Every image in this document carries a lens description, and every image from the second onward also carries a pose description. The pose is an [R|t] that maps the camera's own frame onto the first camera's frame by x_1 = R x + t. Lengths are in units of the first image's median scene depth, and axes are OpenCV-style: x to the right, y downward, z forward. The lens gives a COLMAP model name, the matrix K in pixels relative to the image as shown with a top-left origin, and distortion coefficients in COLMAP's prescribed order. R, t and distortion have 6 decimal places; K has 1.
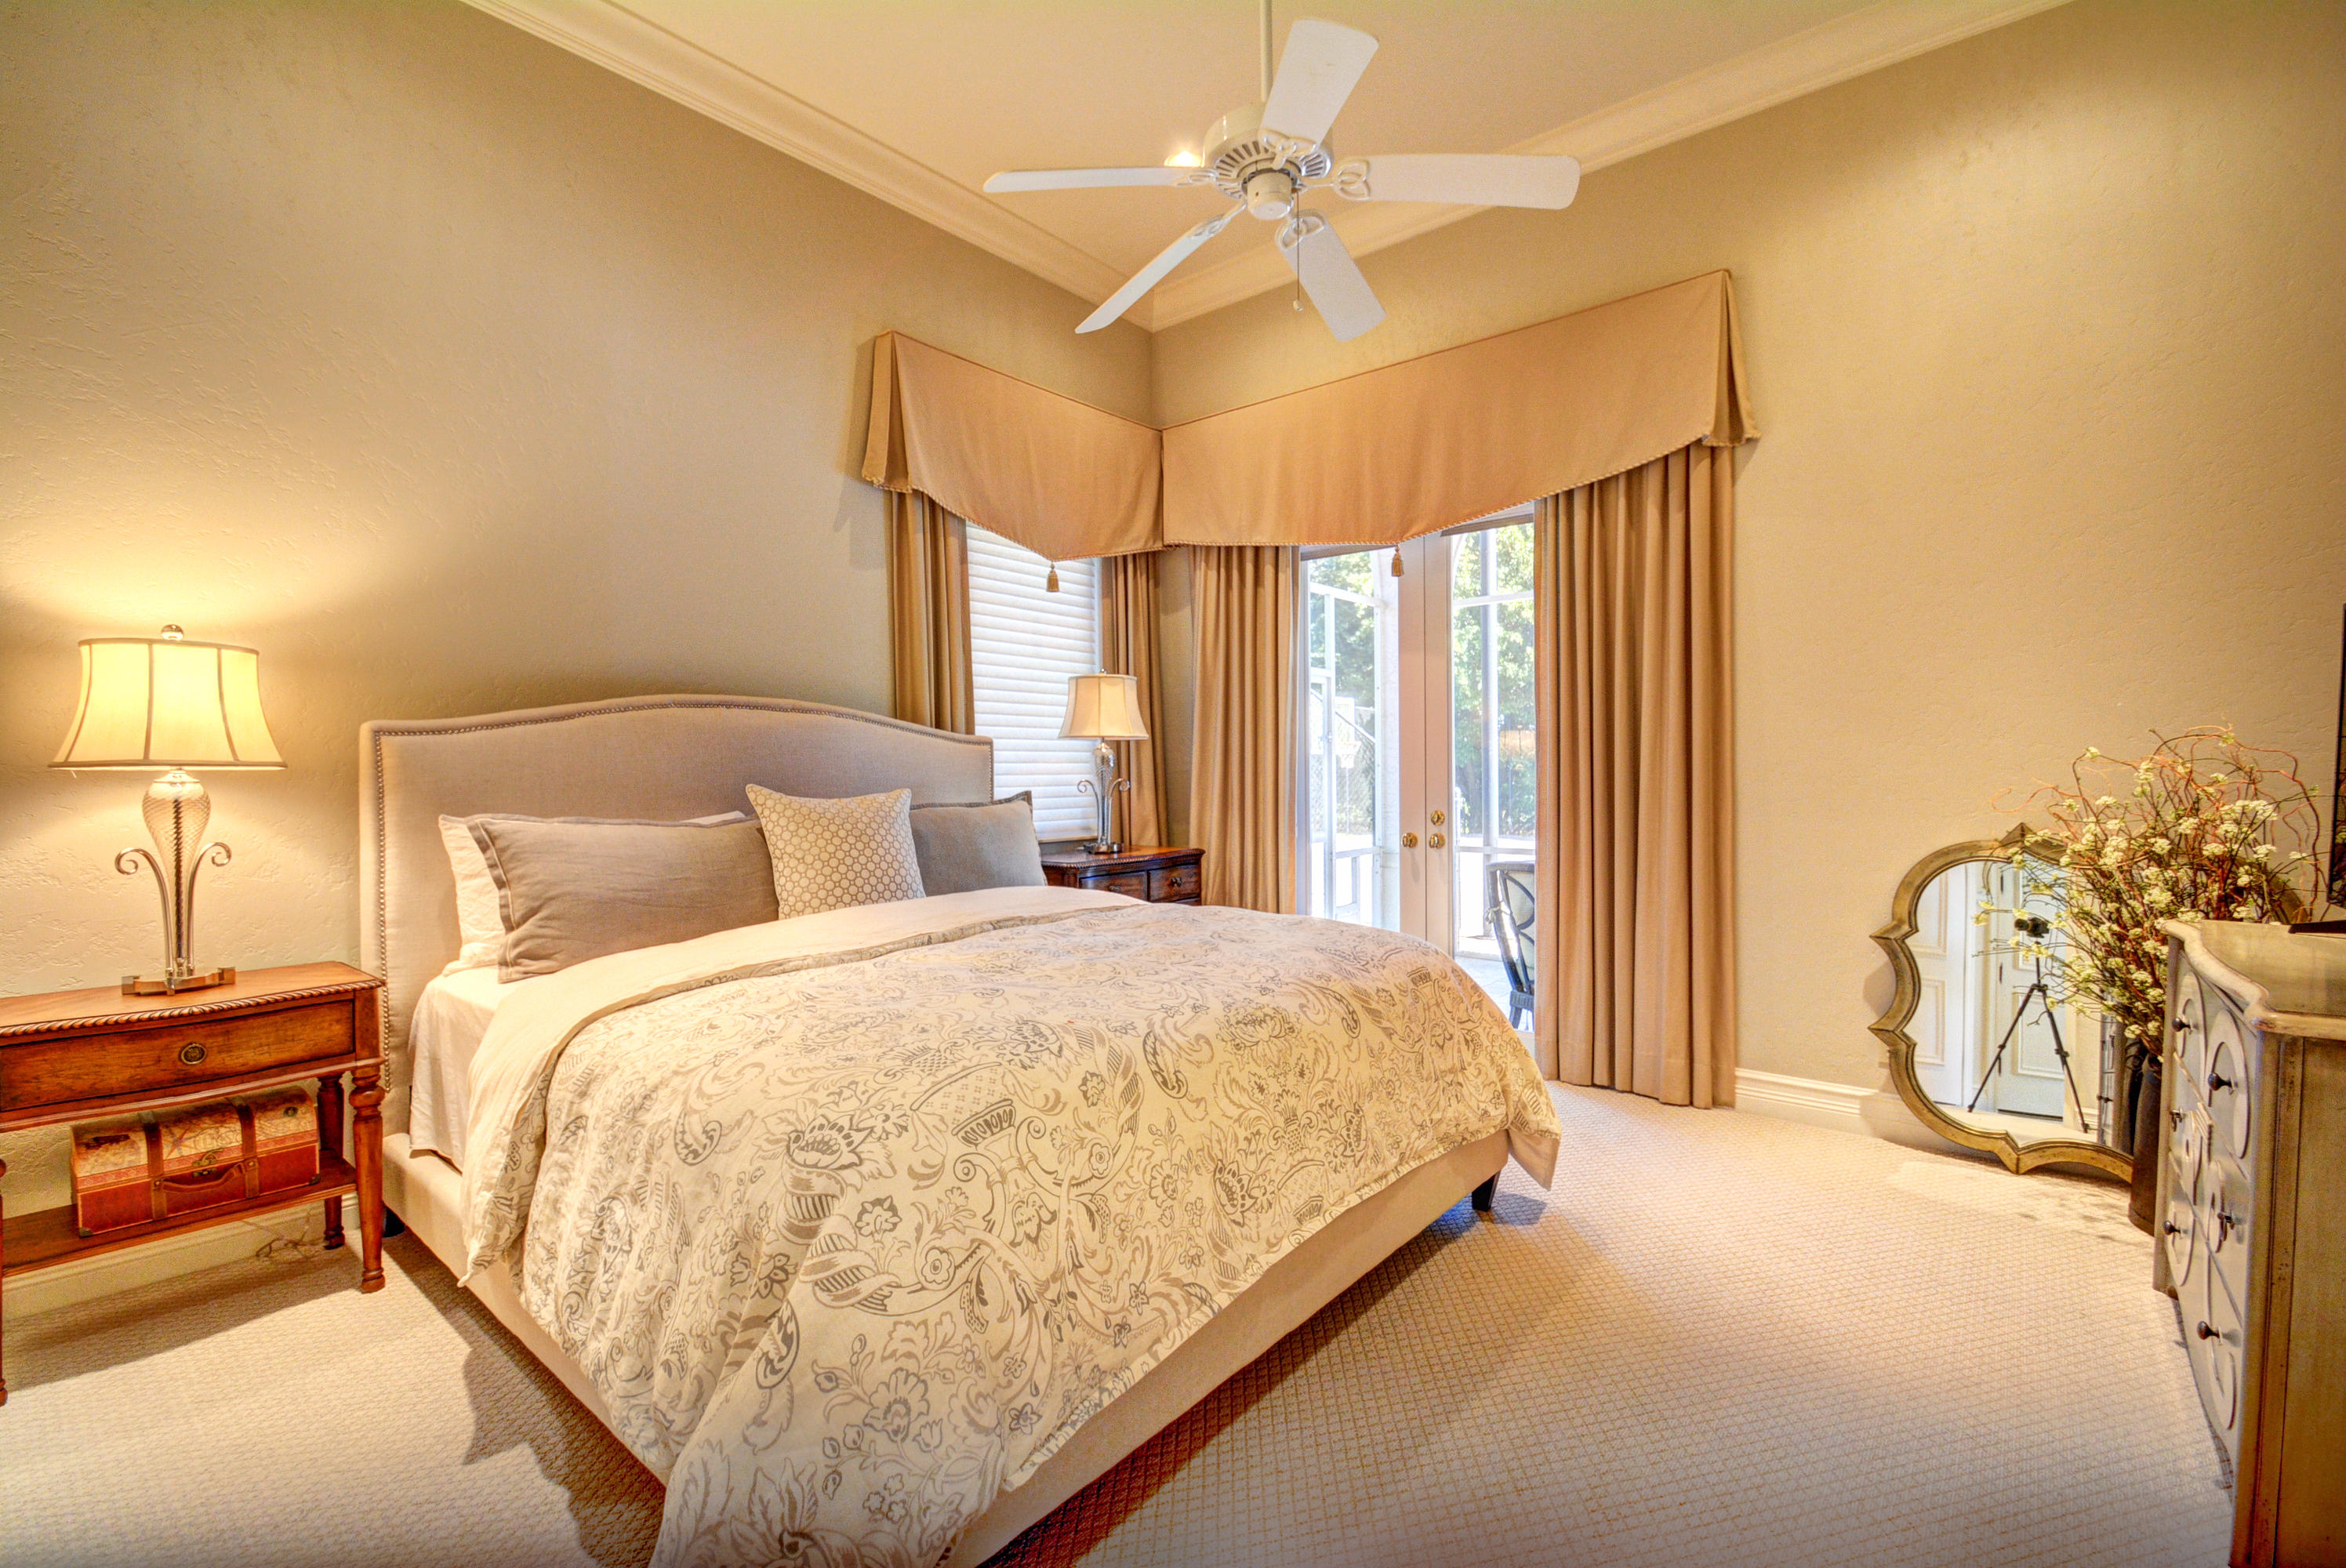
lens RADIAL K [[1026.2, 0, 1153.6], [0, 1026.2, 787.2], [0, 0, 1]] dist [0.017156, -0.023610]
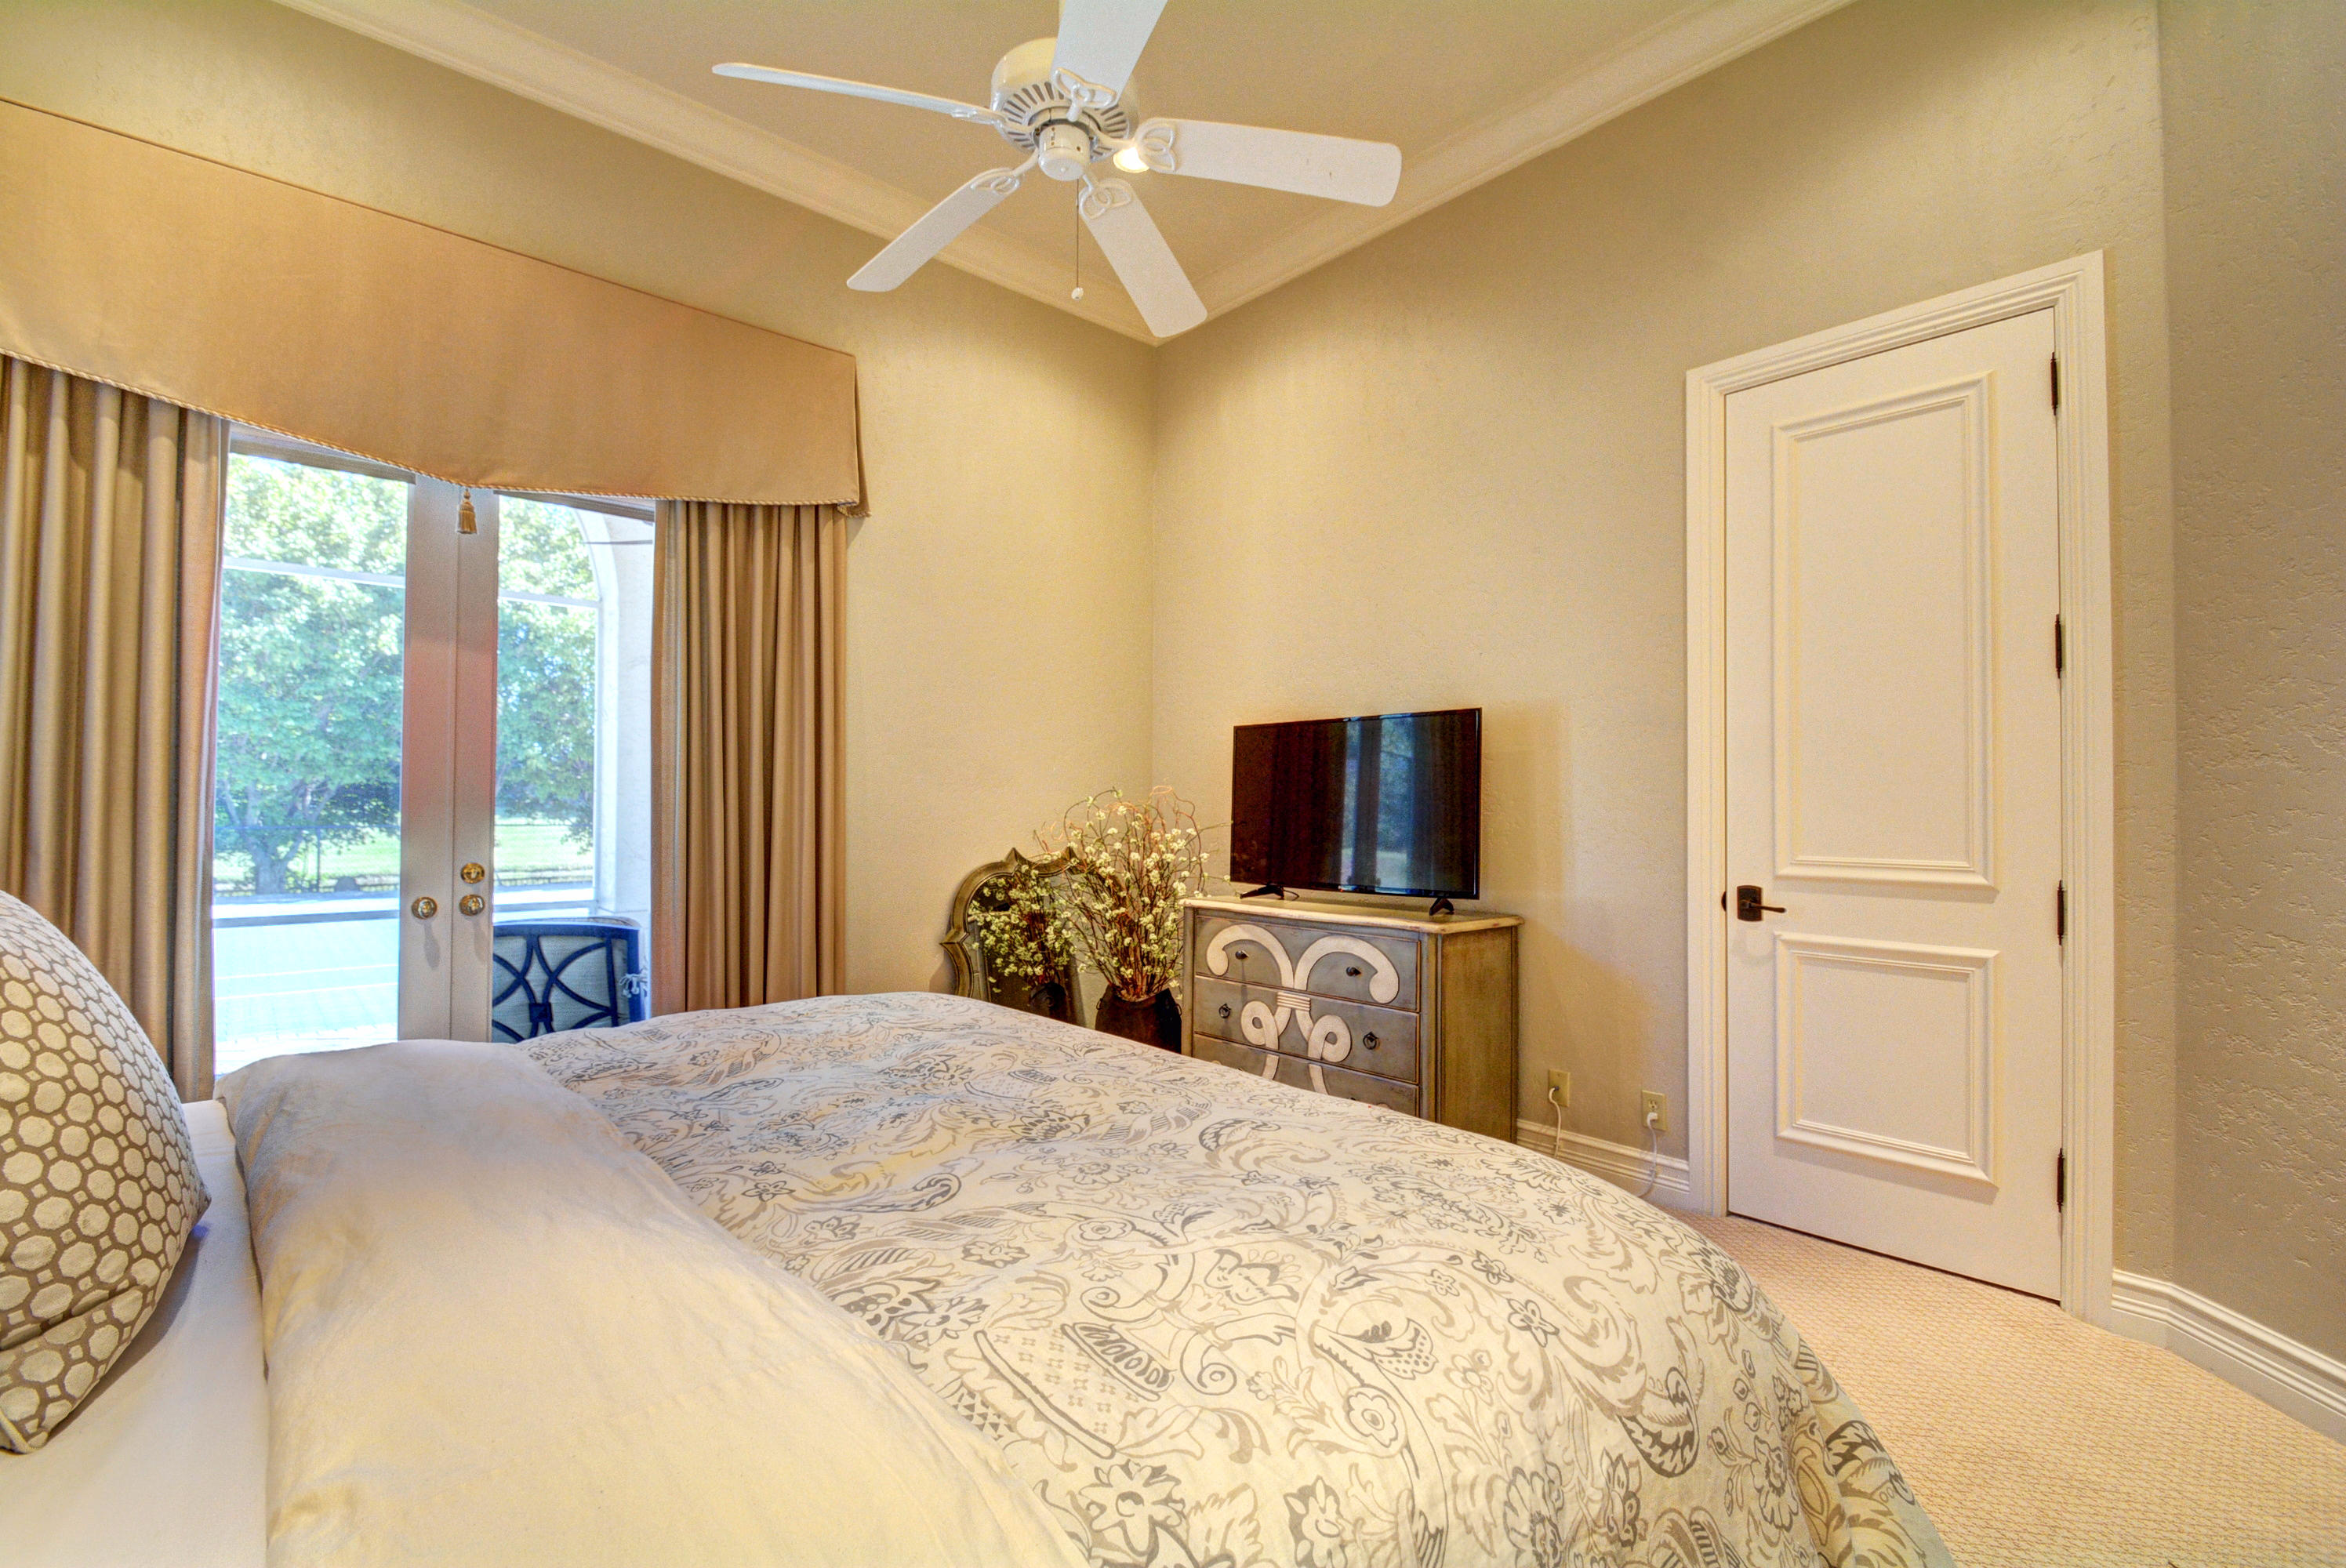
lens RADIAL K [[1026.2, 0, 1153.6], [0, 1026.2, 787.2], [0, 0, 1]] dist [0.017156, -0.023610]
pose [[0.130941, 0.033765, 0.990815, -0.446313], [0.005001, 0.999385, -0.034718, -0.004090], [-0.991378, 0.009501, 0.130692, 0.498492]]
